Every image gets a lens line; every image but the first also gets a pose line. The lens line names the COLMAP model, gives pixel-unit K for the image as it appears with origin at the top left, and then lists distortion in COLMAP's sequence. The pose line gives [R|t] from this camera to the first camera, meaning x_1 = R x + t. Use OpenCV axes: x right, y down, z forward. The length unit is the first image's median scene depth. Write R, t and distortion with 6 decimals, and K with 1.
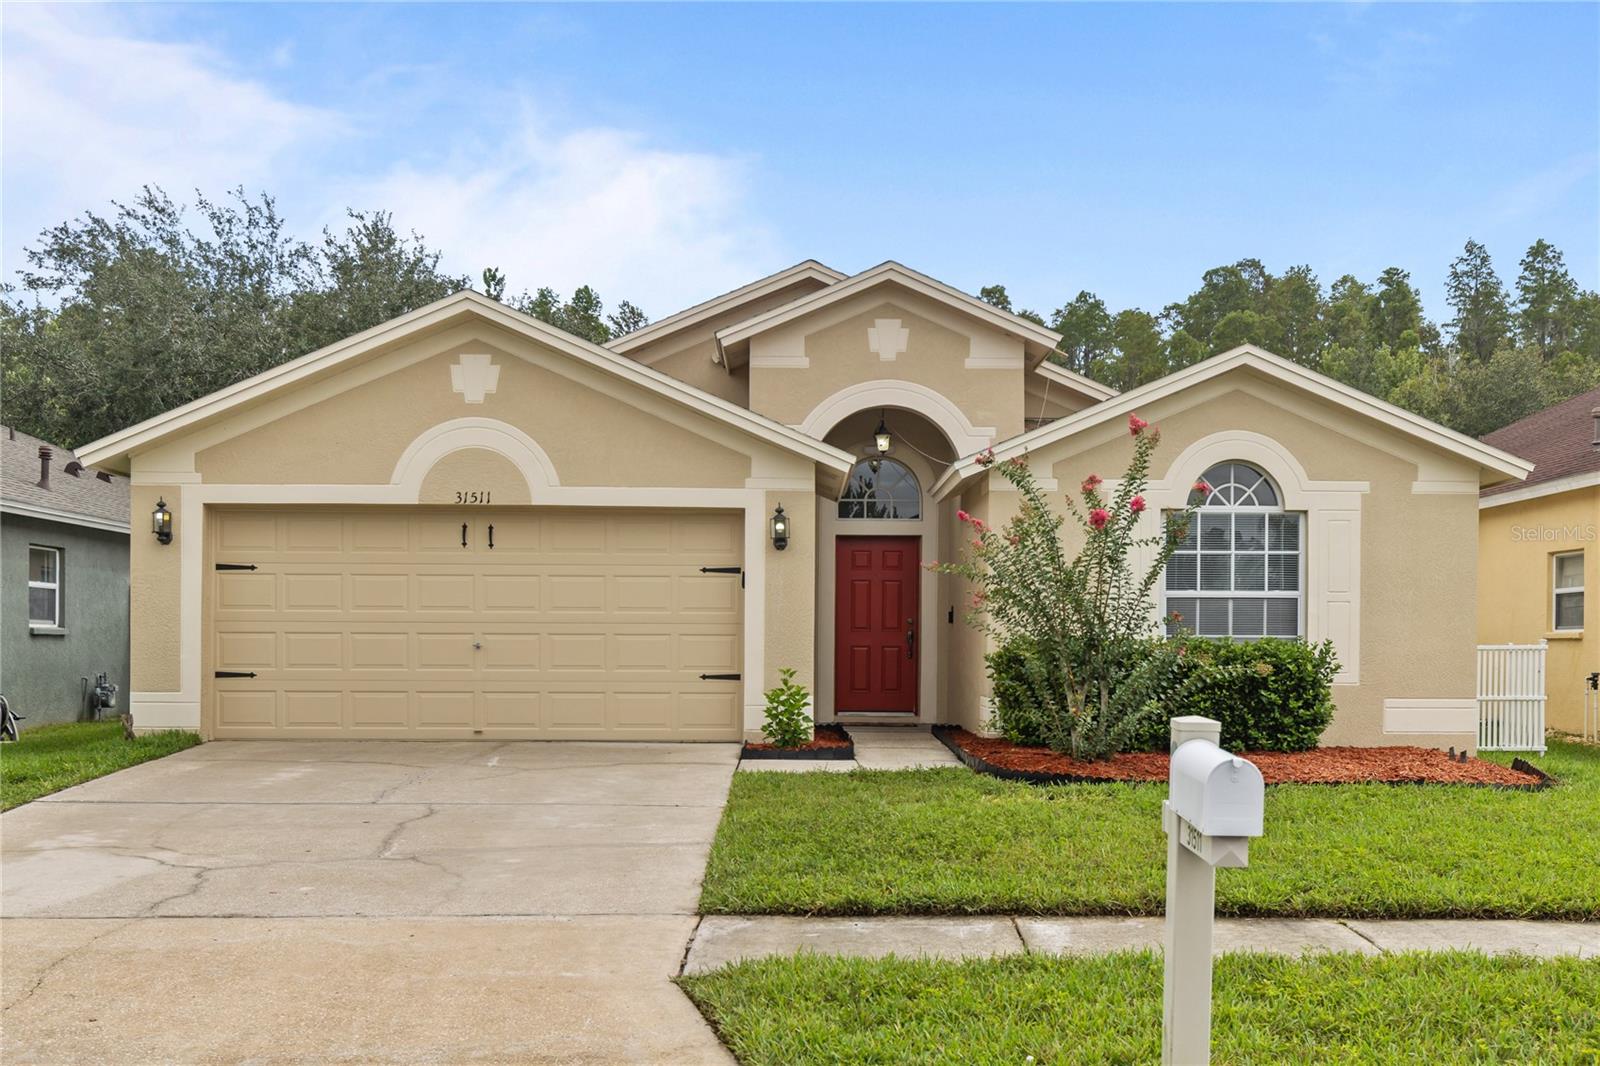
lens RADIAL K [[1560.4, 0, 796.6], [0, 1560.4, 631.5], [0, 0, 1]] dist [0.003732, 0.004172]
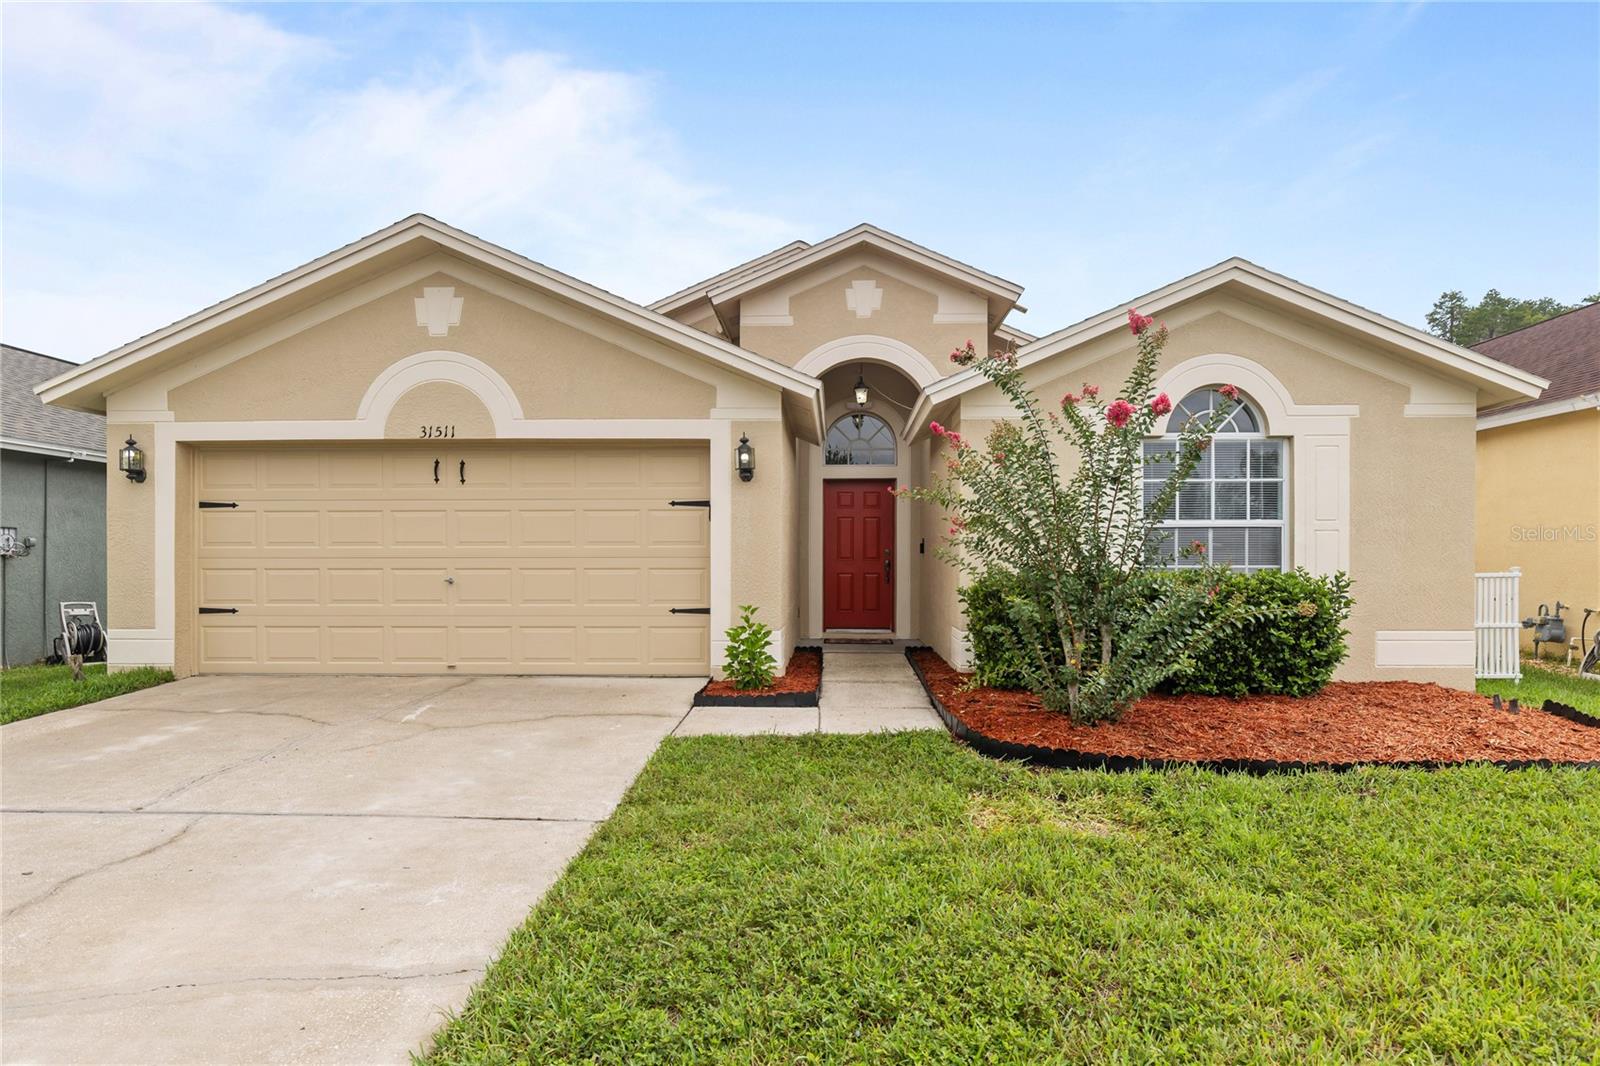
lens RADIAL K [[856.7, 0, 810.3], [0, 856.7, 558.5], [0, 0, 1]] dist [-0.001276, -0.000696]
pose [[0.999503, -0.006705, -0.030811, 0.045218], [0.006835, 0.999968, 0.004123, -0.006048], [0.030783, -0.004332, 0.999517, 0.461253]]
